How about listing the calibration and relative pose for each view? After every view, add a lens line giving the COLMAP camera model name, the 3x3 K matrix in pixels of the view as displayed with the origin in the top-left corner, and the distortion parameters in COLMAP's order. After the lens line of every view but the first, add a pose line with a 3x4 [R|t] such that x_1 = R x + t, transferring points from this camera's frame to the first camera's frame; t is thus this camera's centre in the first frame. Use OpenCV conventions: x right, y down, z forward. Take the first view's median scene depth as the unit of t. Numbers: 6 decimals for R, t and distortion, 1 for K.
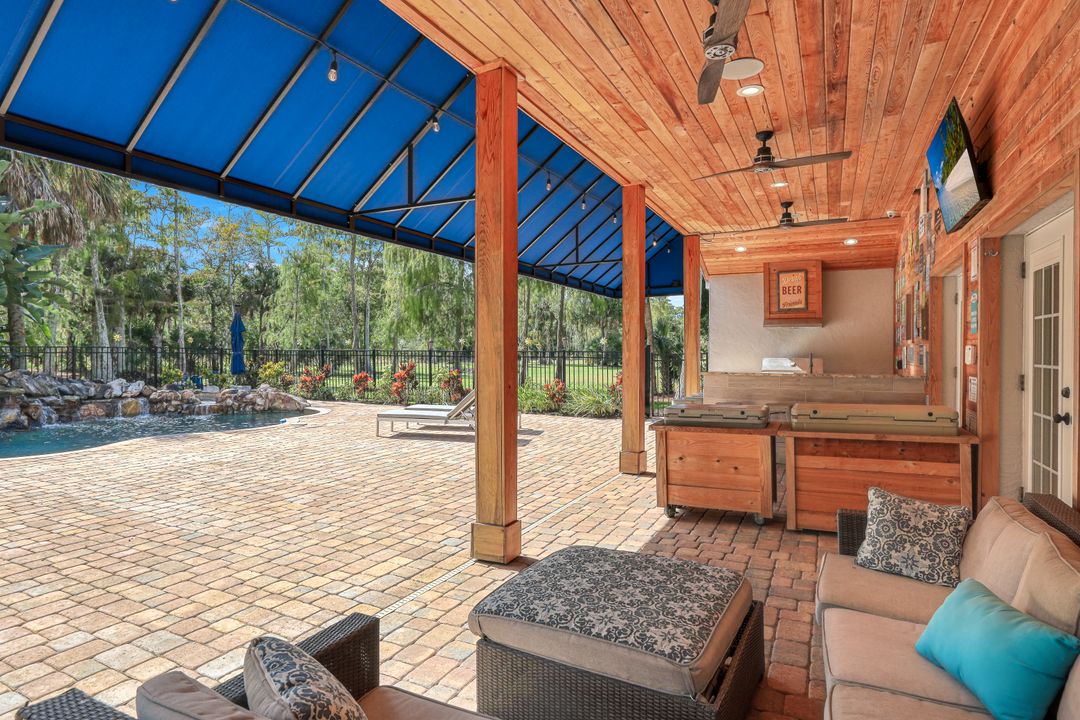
lens RADIAL K [[602.7, 0, 546.0], [0, 602.7, 358.3], [0, 0, 1]] dist [0.017248, -0.000633]
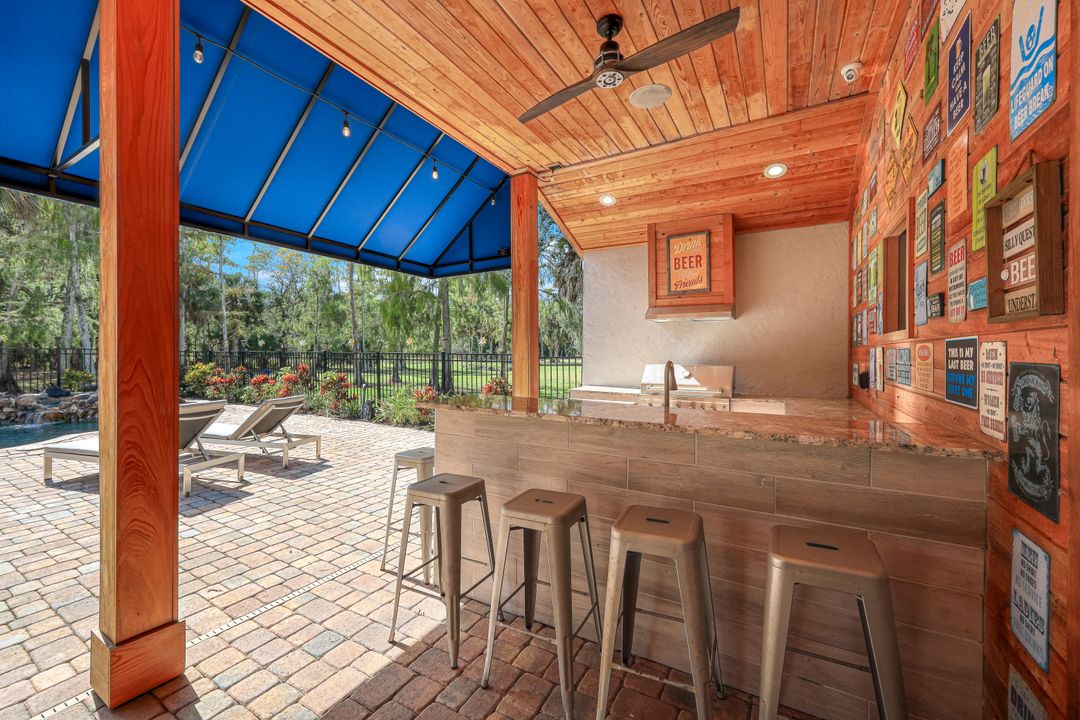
lens RADIAL K [[439.7, 0, 535.6], [0, 439.7, 355.8], [0, 0, 1]] dist [0.004384, -0.000342]
pose [[0.997180, 0.002024, -0.075019, 0.265236], [-0.002300, 0.999991, -0.003582, -0.007794], [0.075011, 0.003745, 0.997176, 0.485452]]
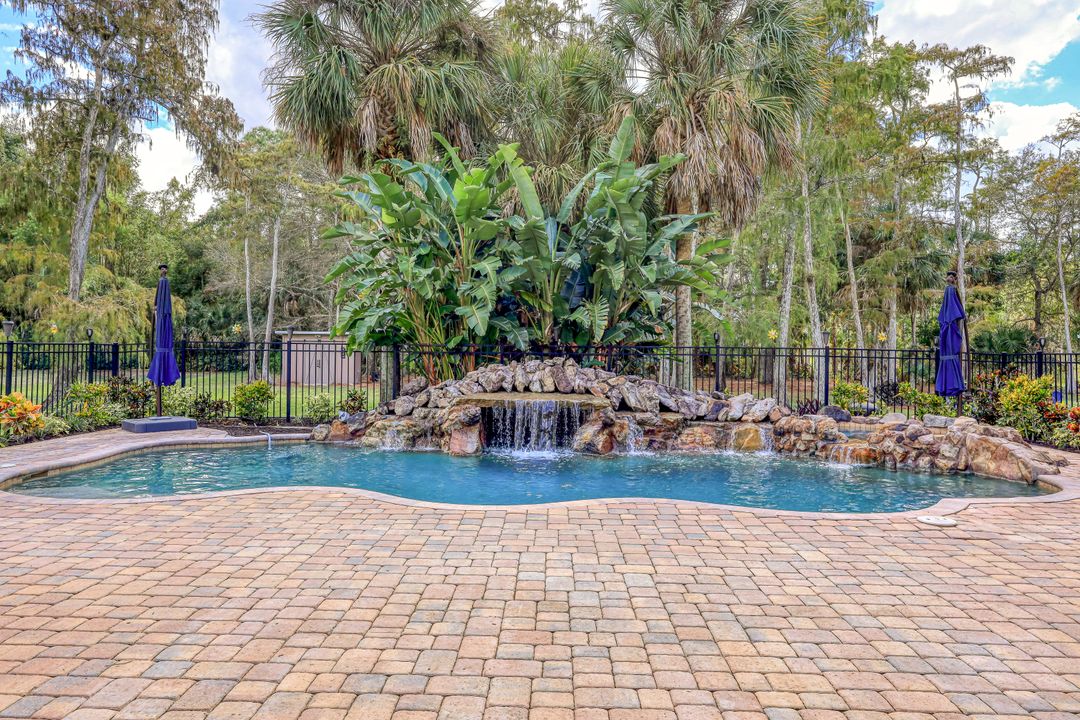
lens RADIAL K [[744.6, 0, 517.7], [0, 744.6, 351.3], [0, 0, 1]] dist [-0.002979, -0.005145]
pose [[0.396598, -0.002078, -0.917990, -0.050871], [-0.019823, 0.999745, -0.010827, 0.001653], [0.917778, 0.022491, 0.396456, 0.527110]]
